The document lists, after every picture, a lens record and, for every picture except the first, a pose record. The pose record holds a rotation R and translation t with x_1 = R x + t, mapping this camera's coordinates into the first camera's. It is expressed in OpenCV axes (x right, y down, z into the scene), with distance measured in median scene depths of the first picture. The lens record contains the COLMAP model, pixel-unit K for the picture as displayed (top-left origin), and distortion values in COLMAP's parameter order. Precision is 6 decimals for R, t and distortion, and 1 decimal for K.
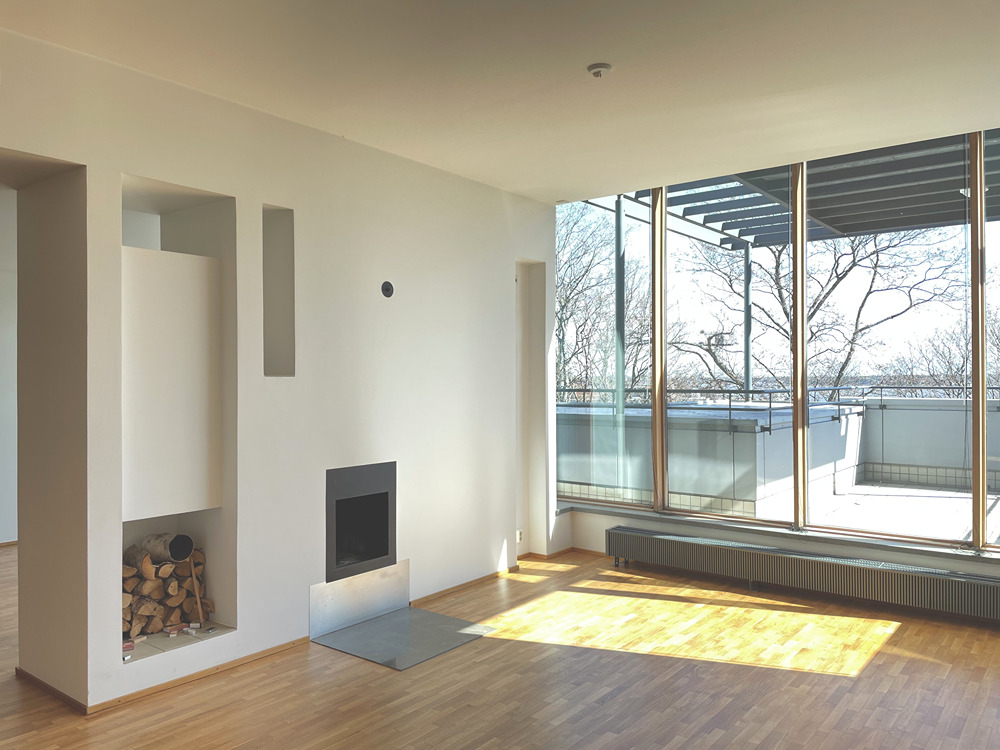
lens RADIAL K [[757.7, 0, 500.0], [0, 757.7, 375.0], [0, 0, 1]] dist [0.078108, -0.097717]
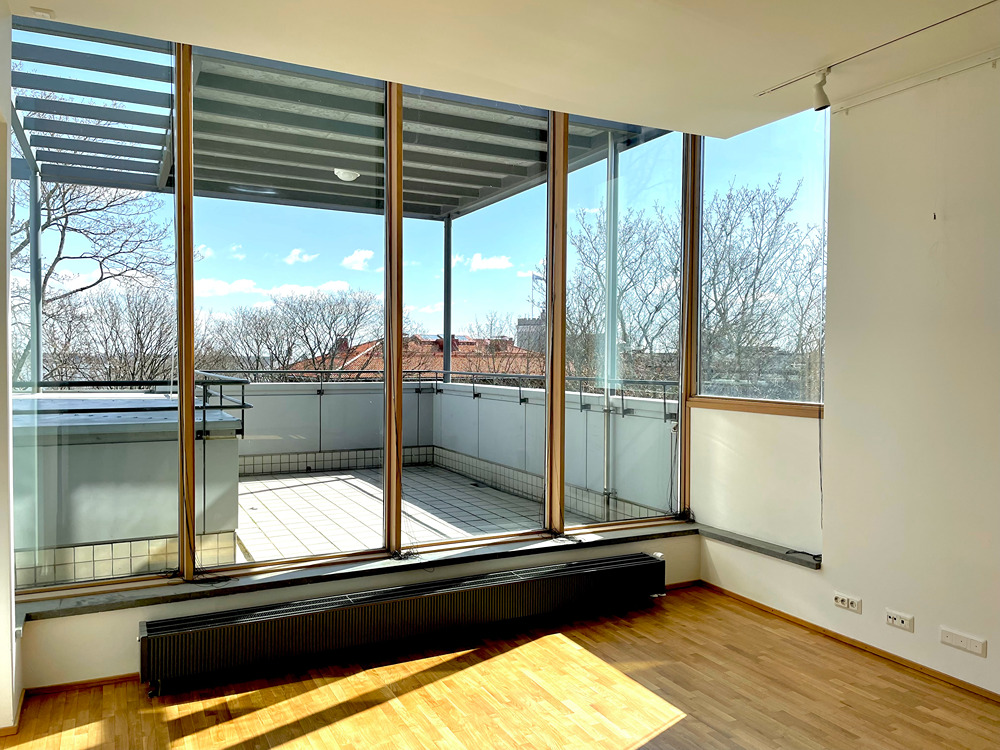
lens RADIAL K [[757.7, 0, 500.0], [0, 757.7, 375.0], [0, 0, 1]] dist [0.078108, -0.097717]
pose [[0.424228, -0.012118, 0.905475, -0.277927], [-0.013689, 0.999710, 0.019792, -0.003221], [-0.905452, -0.020791, 0.423939, 0.570276]]
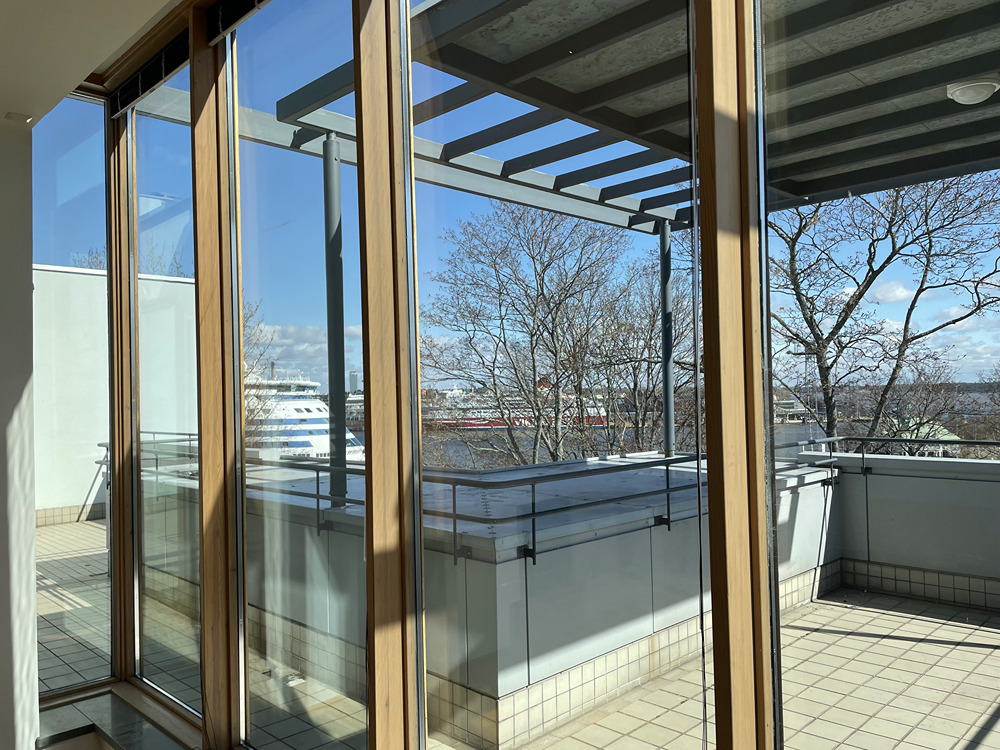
lens RADIAL K [[757.7, 0, 500.0], [0, 757.7, 375.0], [0, 0, 1]] dist [0.078108, -0.097717]
pose [[0.992339, -0.016259, -0.122474, 0.495893], [0.014344, 0.999761, -0.016502, -0.052851], [0.122713, 0.014619, 0.992335, 0.606473]]
